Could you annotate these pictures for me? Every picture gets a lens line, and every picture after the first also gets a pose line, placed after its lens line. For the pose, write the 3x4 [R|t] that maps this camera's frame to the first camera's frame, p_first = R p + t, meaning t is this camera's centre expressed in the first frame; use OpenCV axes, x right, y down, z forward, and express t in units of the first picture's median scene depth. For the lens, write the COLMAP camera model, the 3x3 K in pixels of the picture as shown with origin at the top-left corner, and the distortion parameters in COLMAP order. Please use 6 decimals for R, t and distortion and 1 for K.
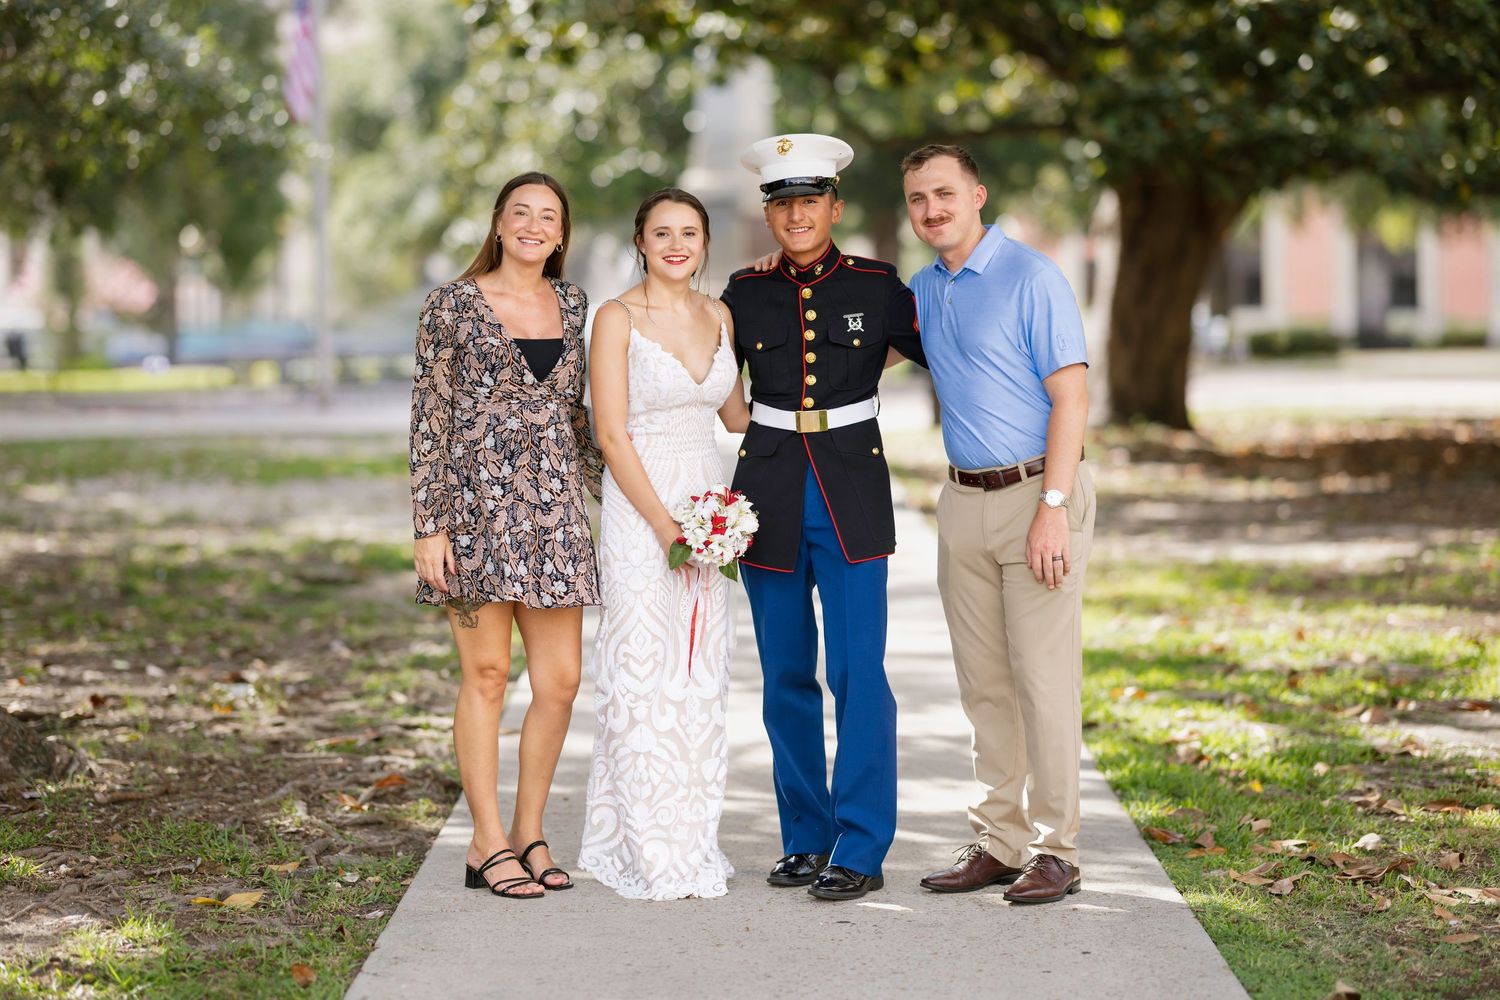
lens RADIAL K [[3742.7, 0, 750.0], [0, 3742.7, 500.0], [0, 0, 1]] dist [0.007475, -0.086900]
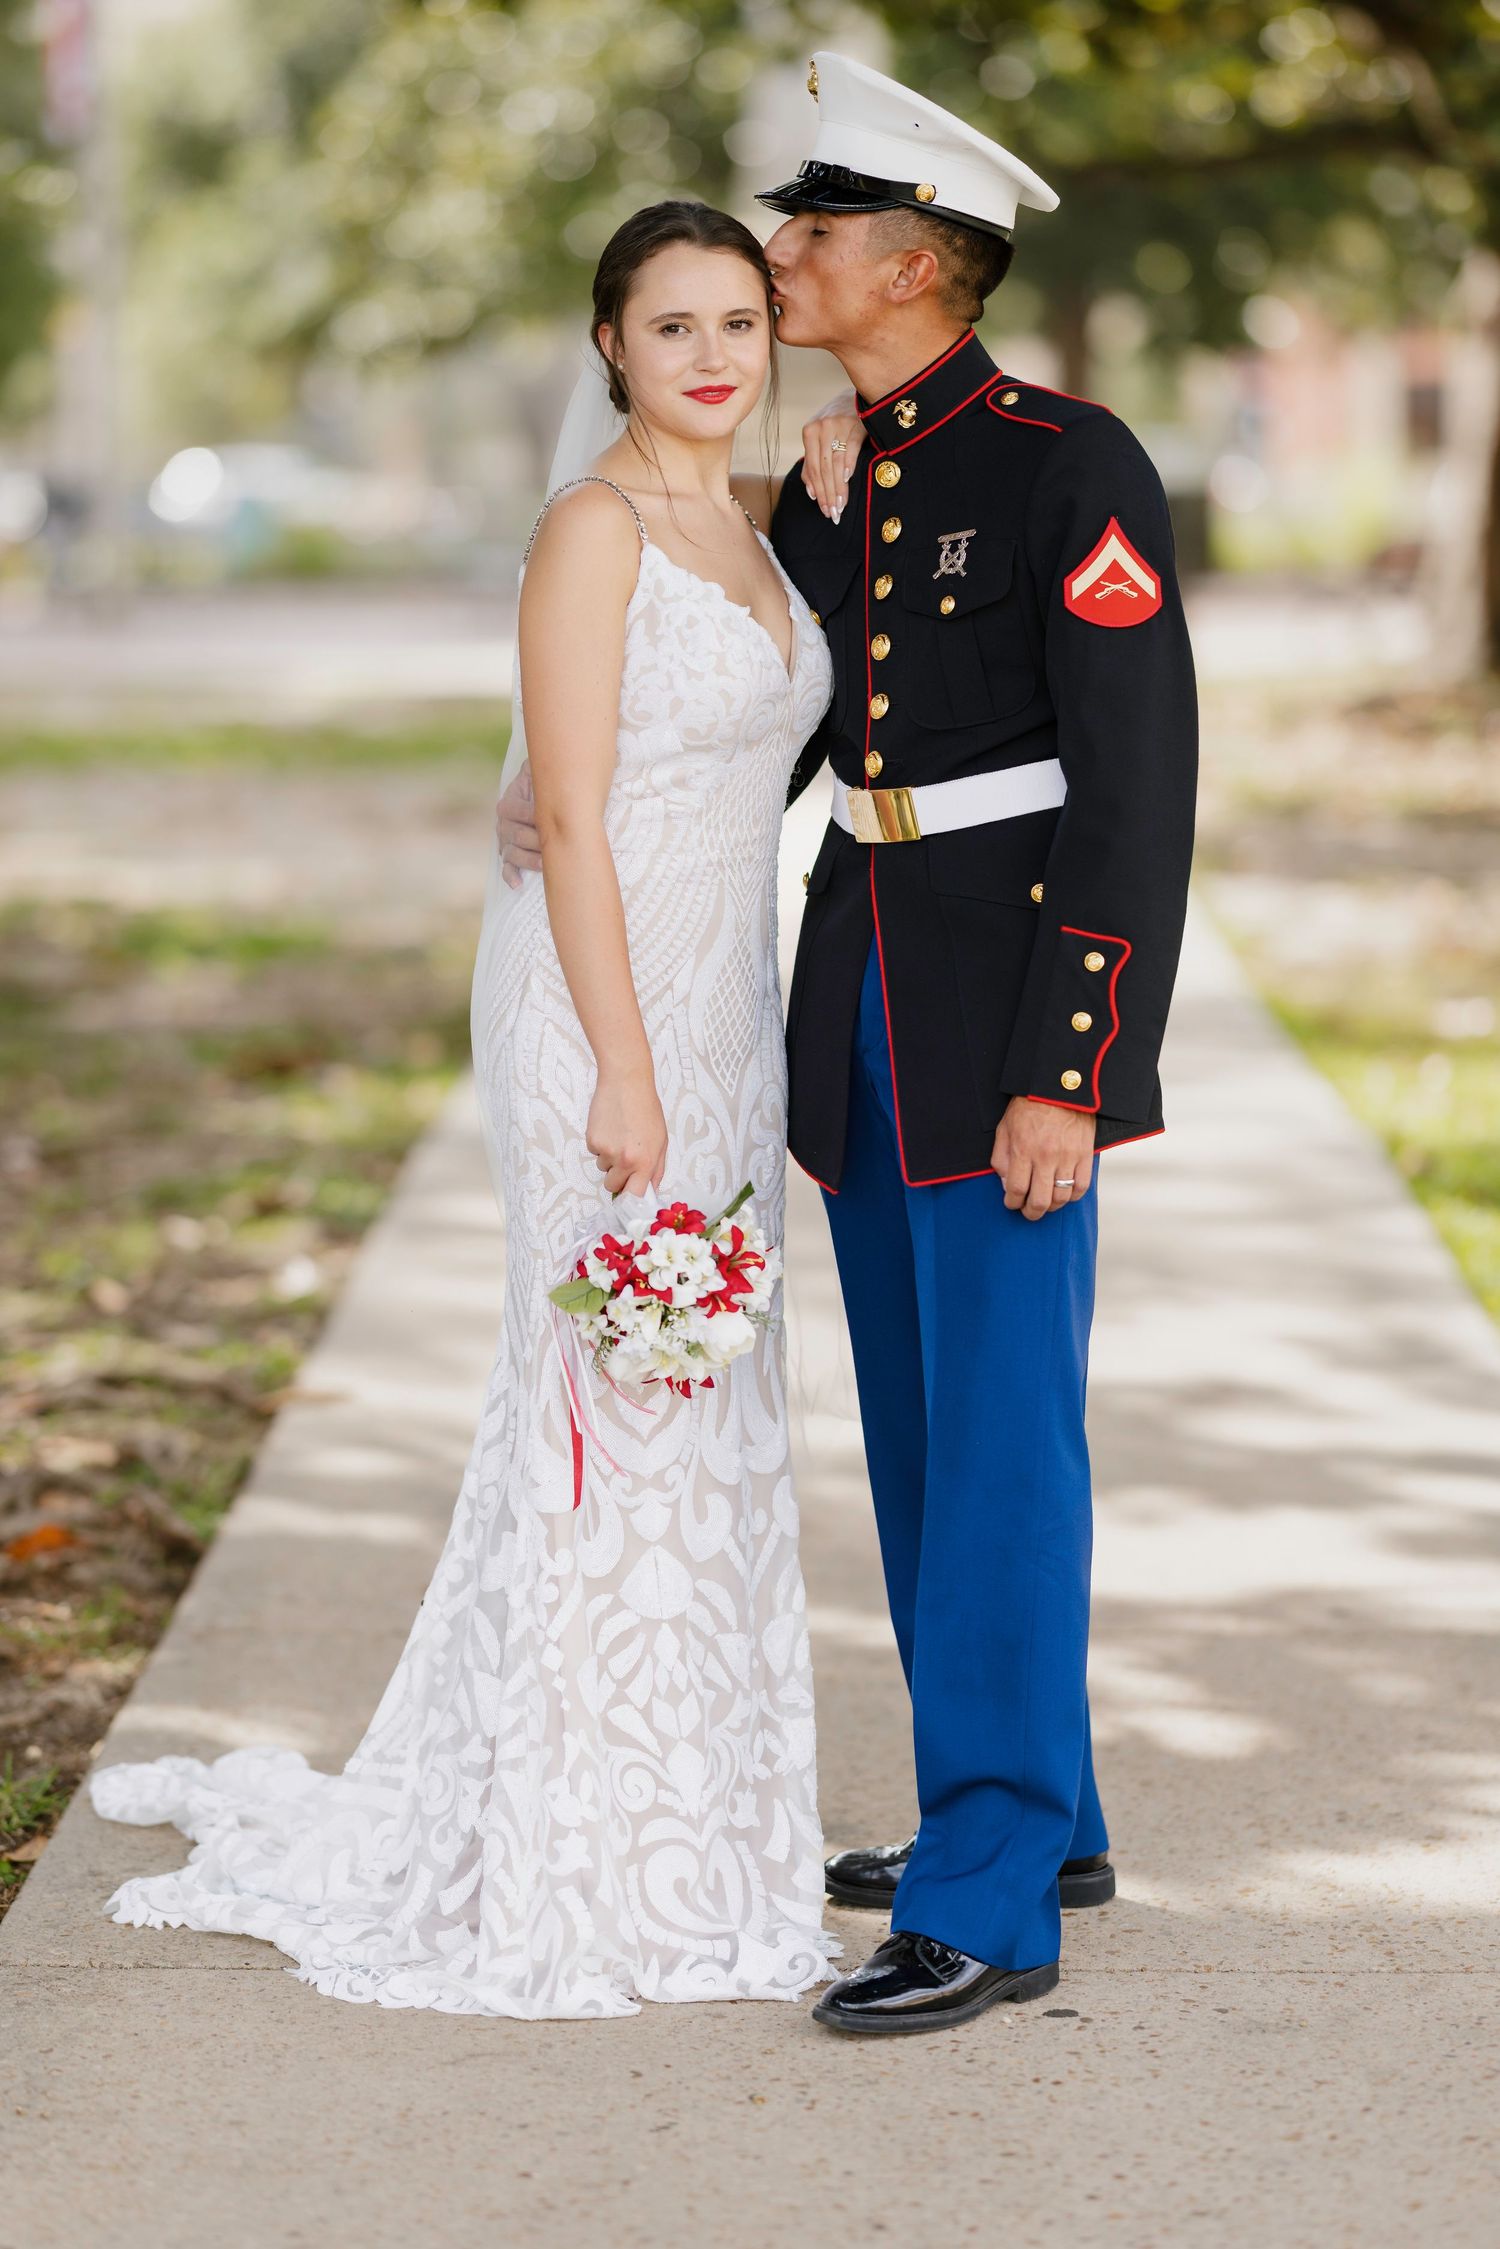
lens RADIAL K [[5479.2, 0, 750.0], [0, 5479.2, 1124.5], [0, 0, 1]] dist [-0.024615, 0.103924]
pose [[0.999848, 0.003843, -0.017026, 0.000534], [-0.002609, 0.997408, 0.071905, -0.020667], [0.017258, -0.071849, 0.997266, 0.308506]]
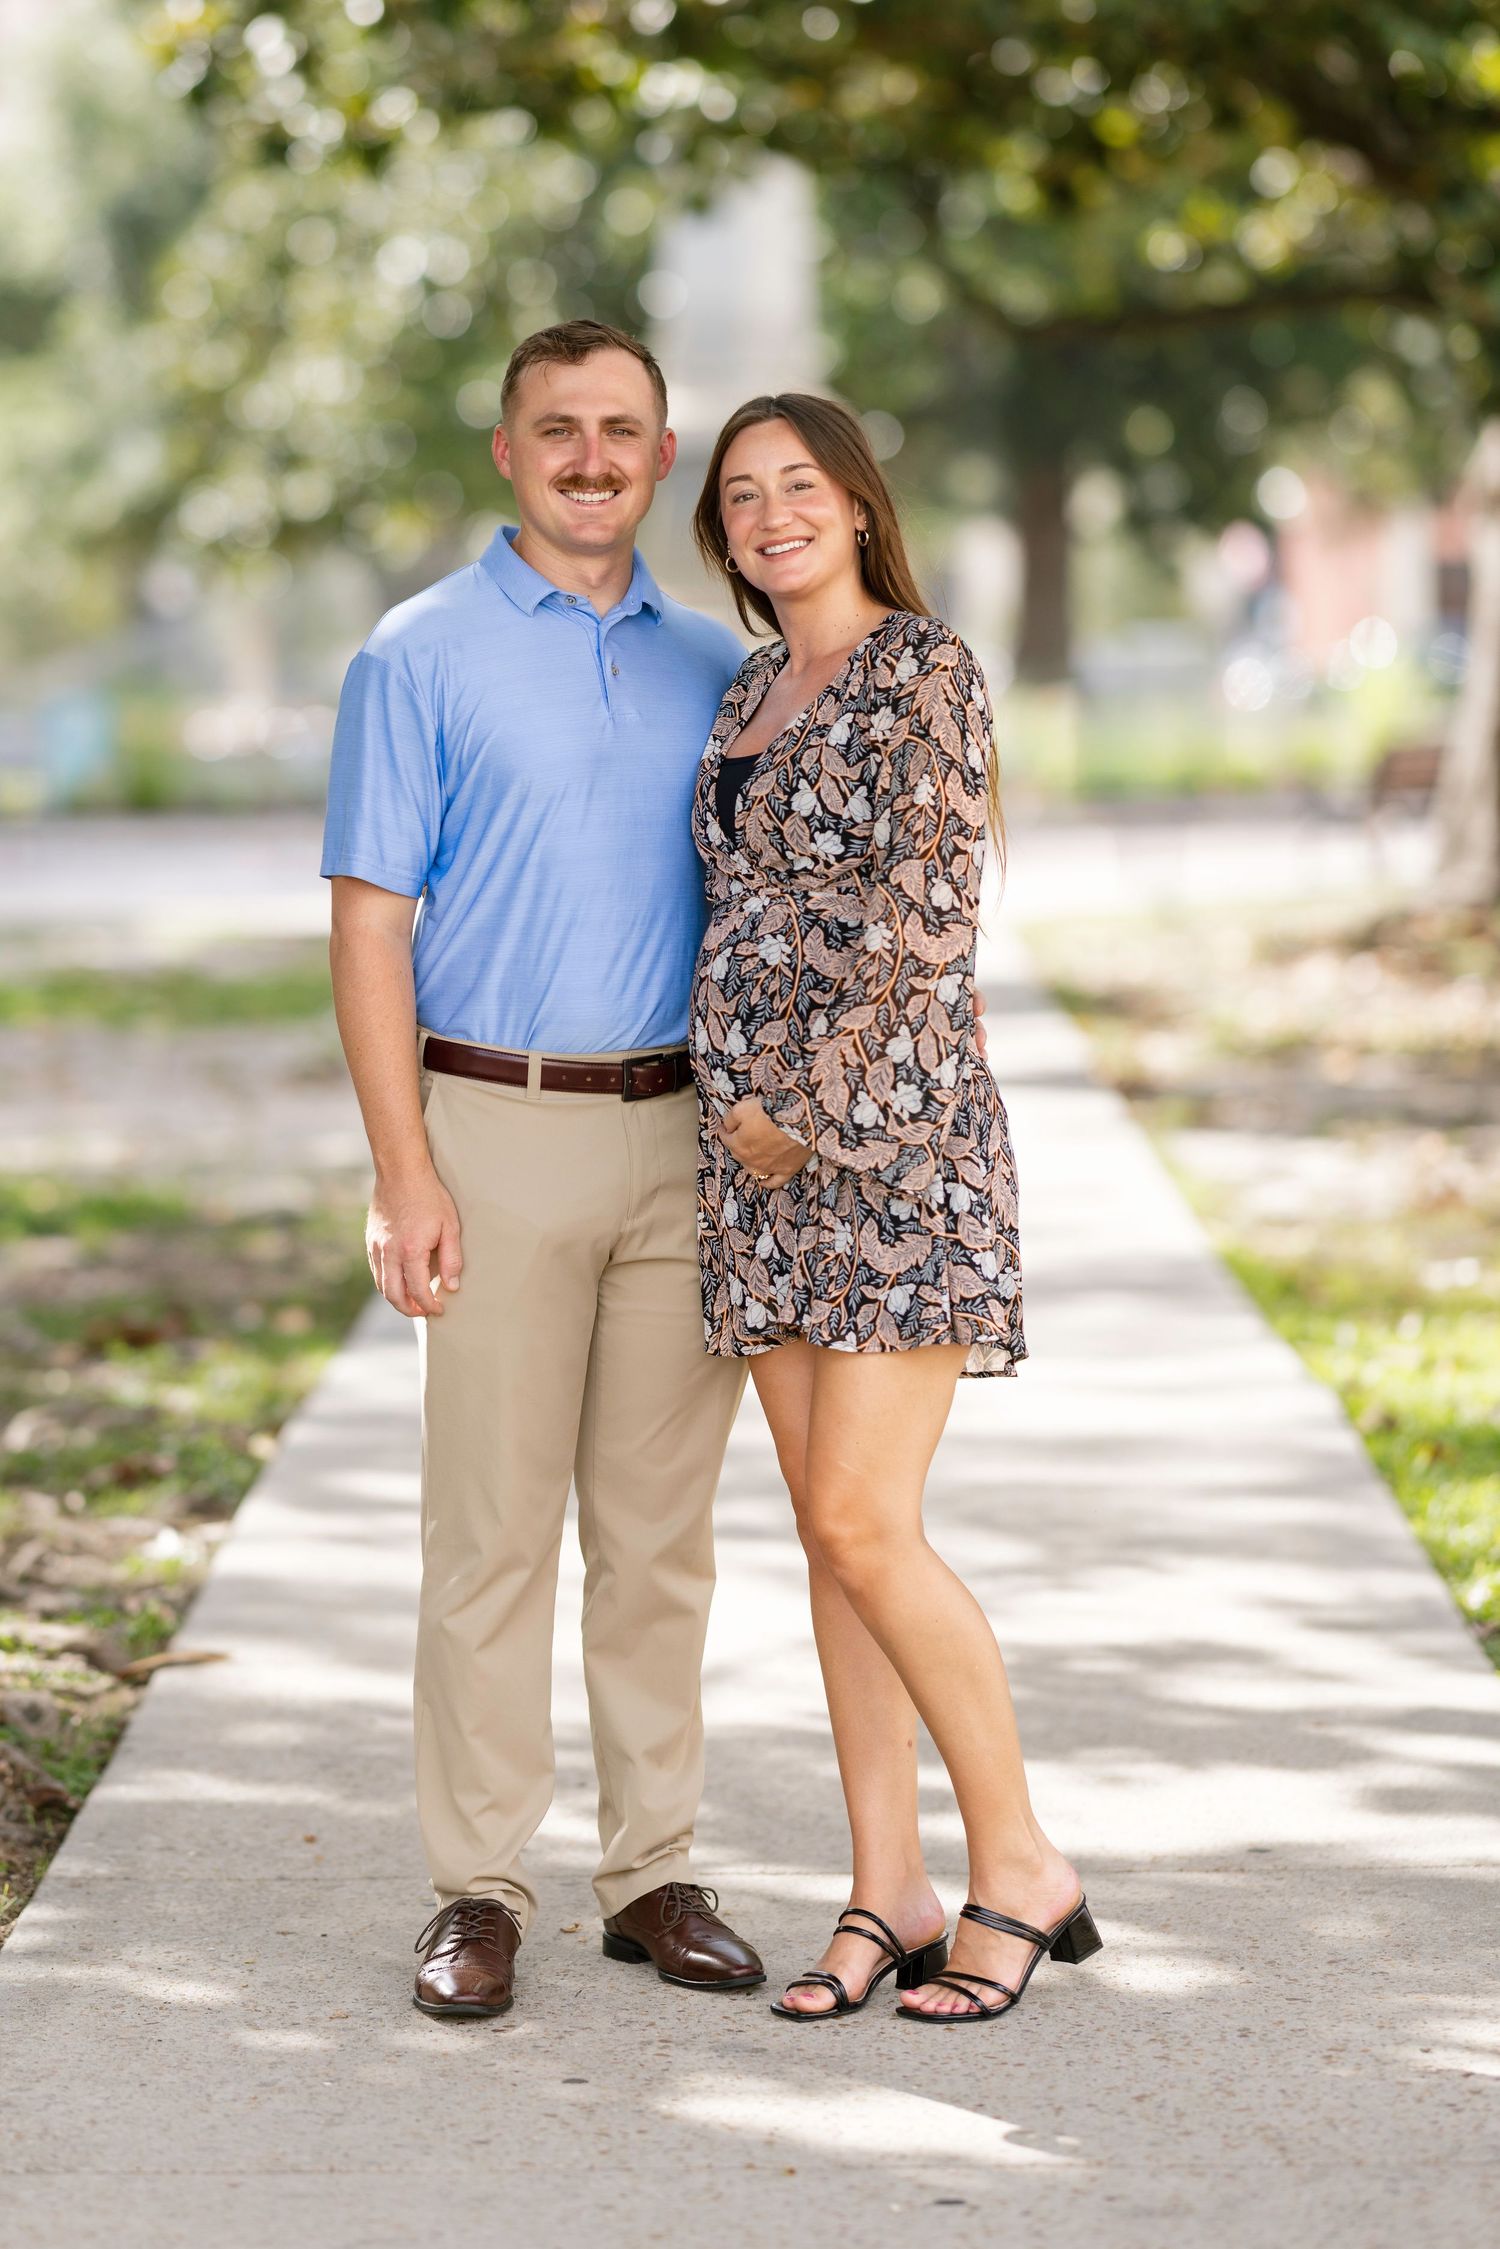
lens RADIAL K [[6803.5, 0, 610.0], [0, 6803.5, 1123.0], [0, 0, 1]] dist [-0.011849, 0.158535]
pose [[0.999580, -0.008194, -0.027796, 0.007080], [0.008712, 0.999790, 0.018570, -0.015239], [0.027638, -0.018805, 0.999441, 0.191321]]
